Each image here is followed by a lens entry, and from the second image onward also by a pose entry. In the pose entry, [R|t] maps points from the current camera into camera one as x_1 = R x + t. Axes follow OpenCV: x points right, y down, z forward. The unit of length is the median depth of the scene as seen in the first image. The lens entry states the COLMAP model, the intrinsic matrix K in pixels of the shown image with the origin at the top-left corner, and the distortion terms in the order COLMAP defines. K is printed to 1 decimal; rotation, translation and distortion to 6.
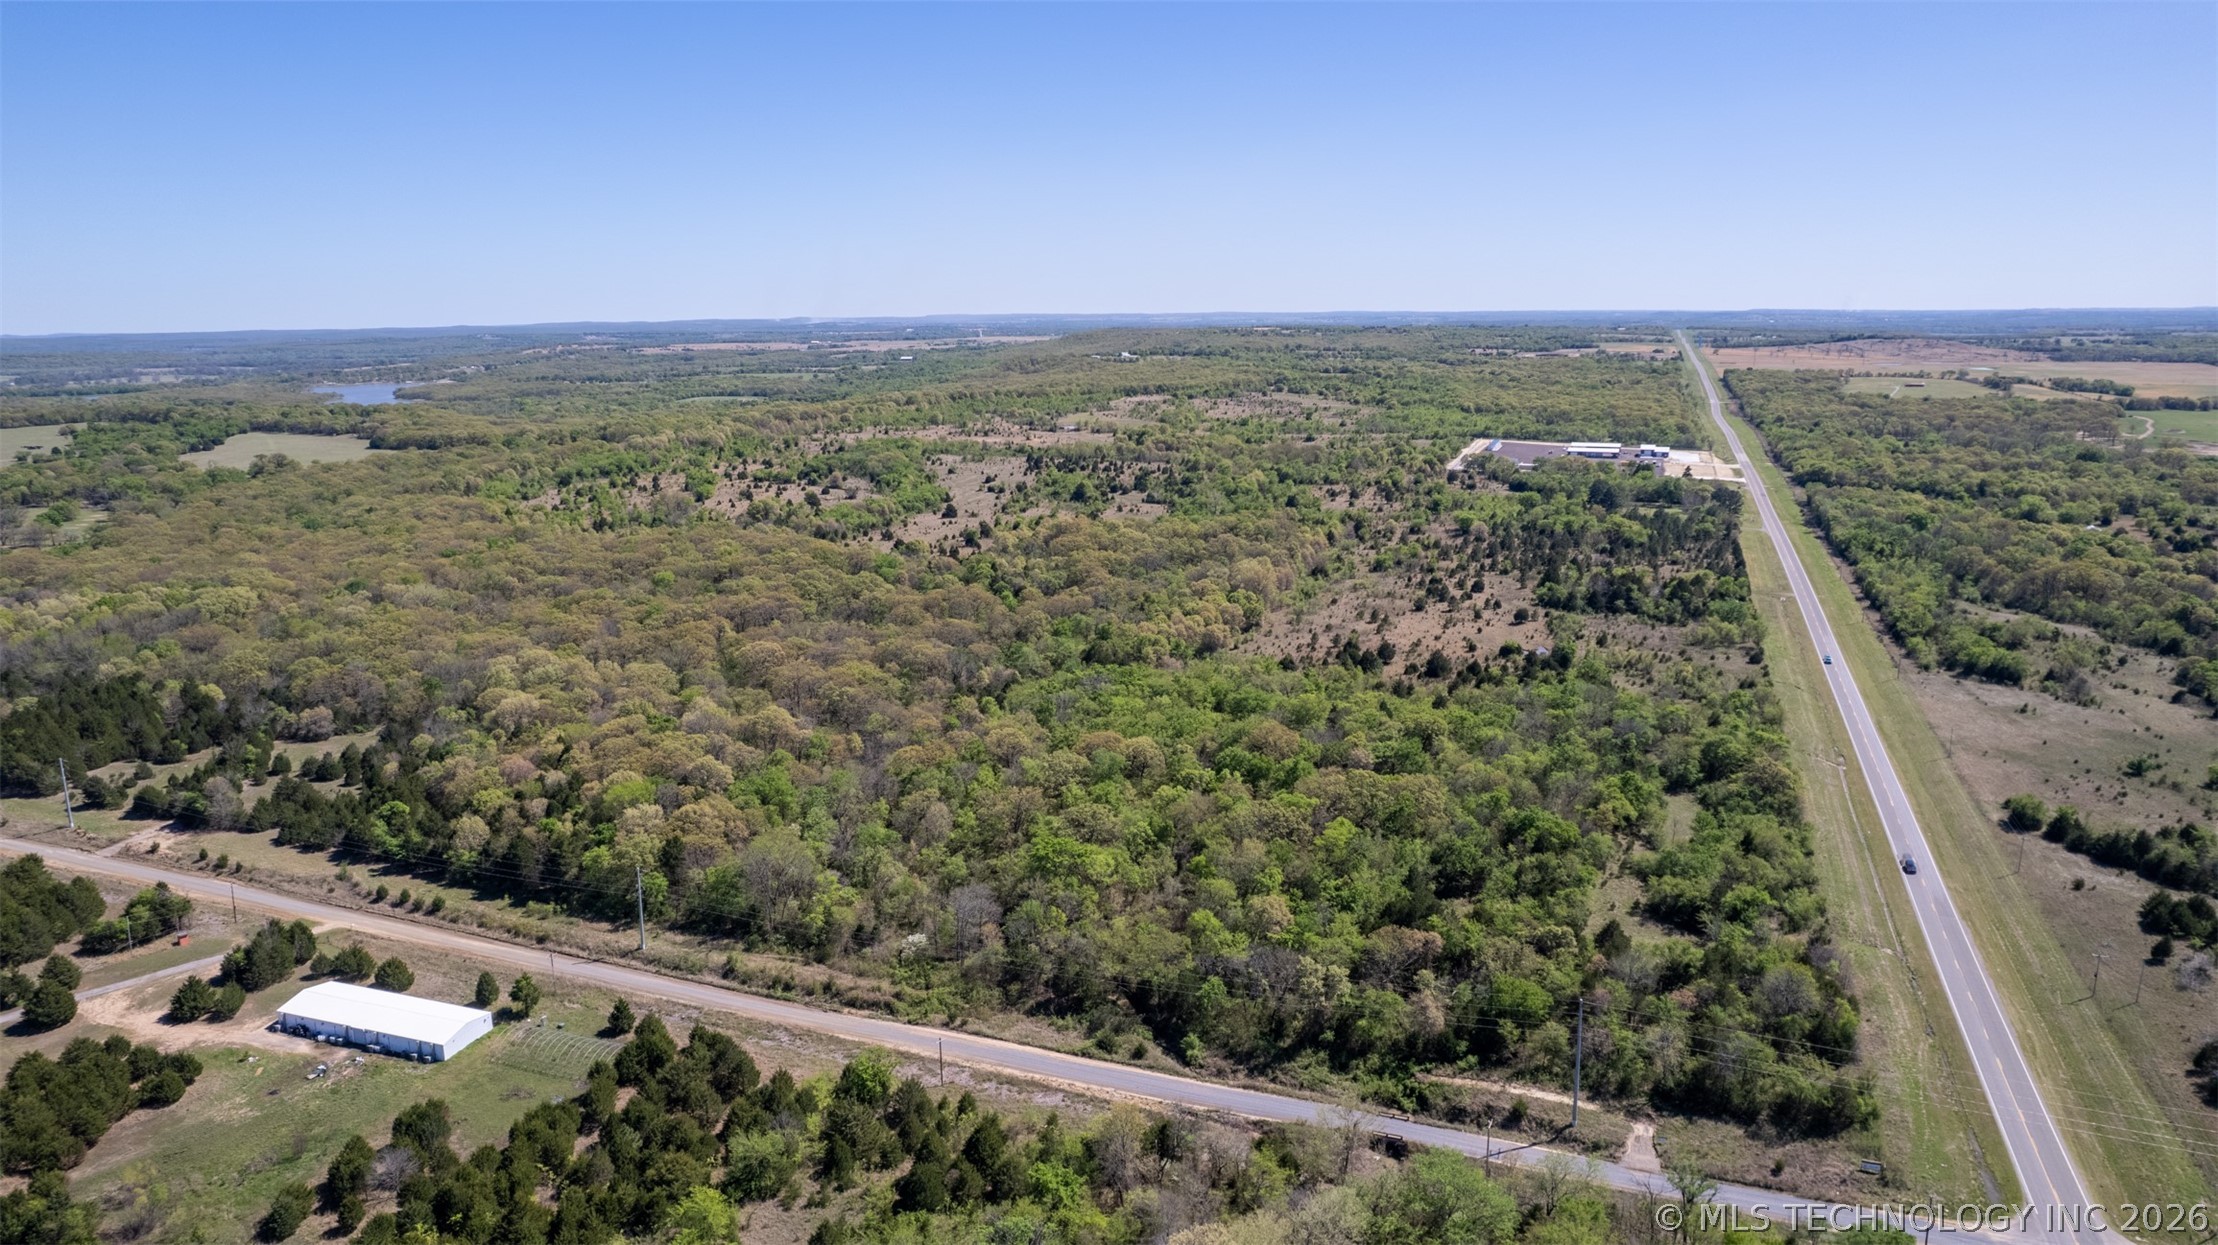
lens RADIAL K [[1436.4, 0, 1111.2], [0, 1436.4, 584.6], [0, 0, 1]] dist [-0.073742, 0.063854]
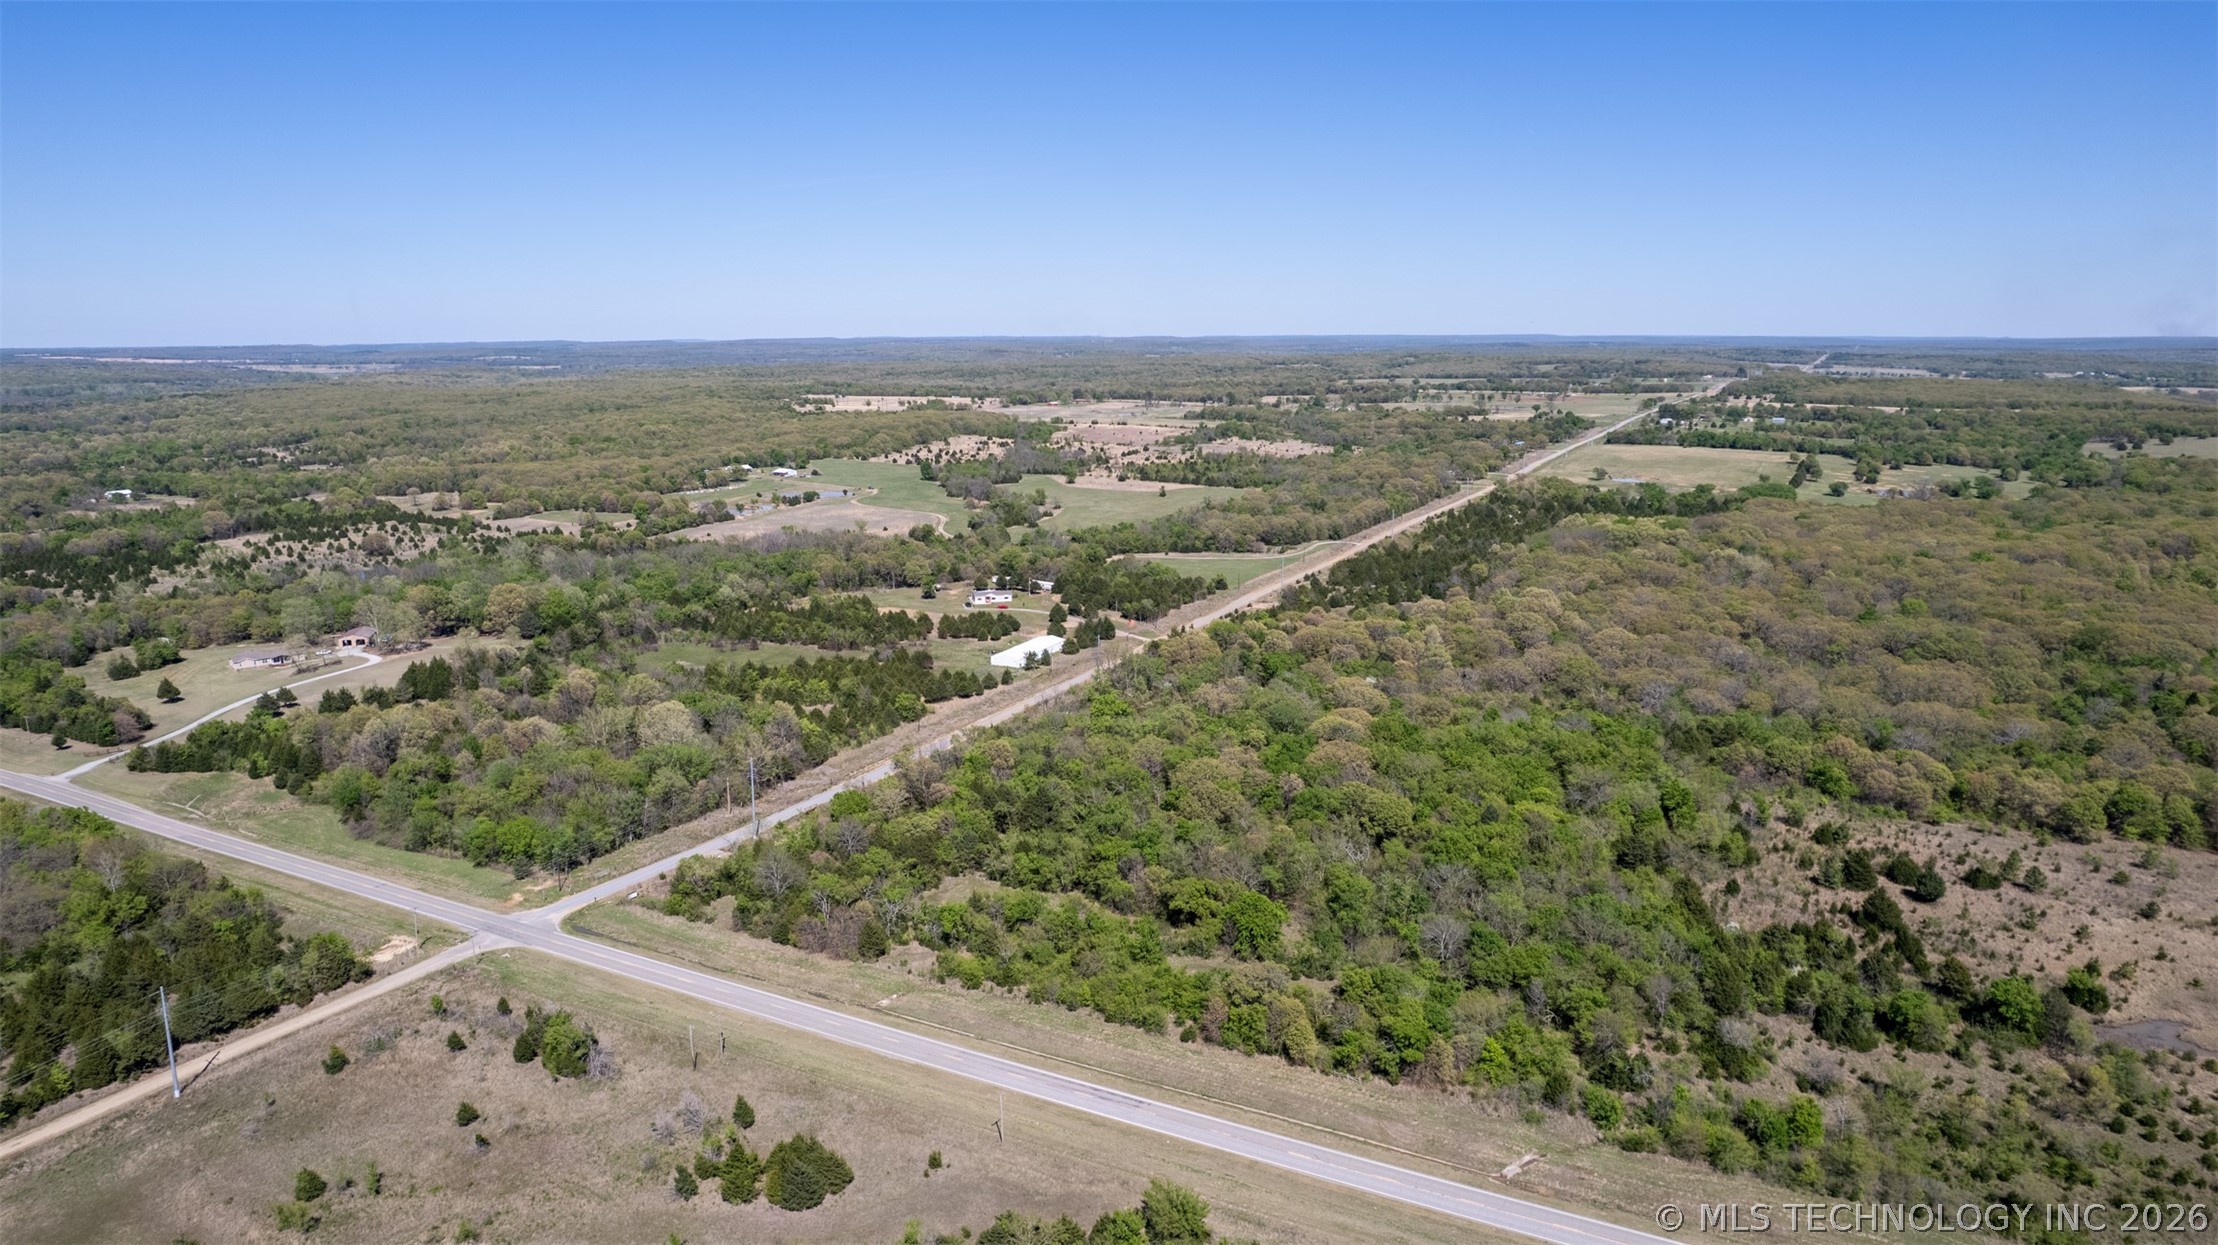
lens RADIAL K [[1436.4, 0, 1111.2], [0, 1436.4, 584.6], [0, 0, 1]] dist [-0.073742, 0.063854]
pose [[-0.121154, 0.185613, -0.975125, 1.126941], [-0.183273, 0.961290, 0.205750, -0.194169], [0.975568, 0.203642, -0.082446, 0.909777]]
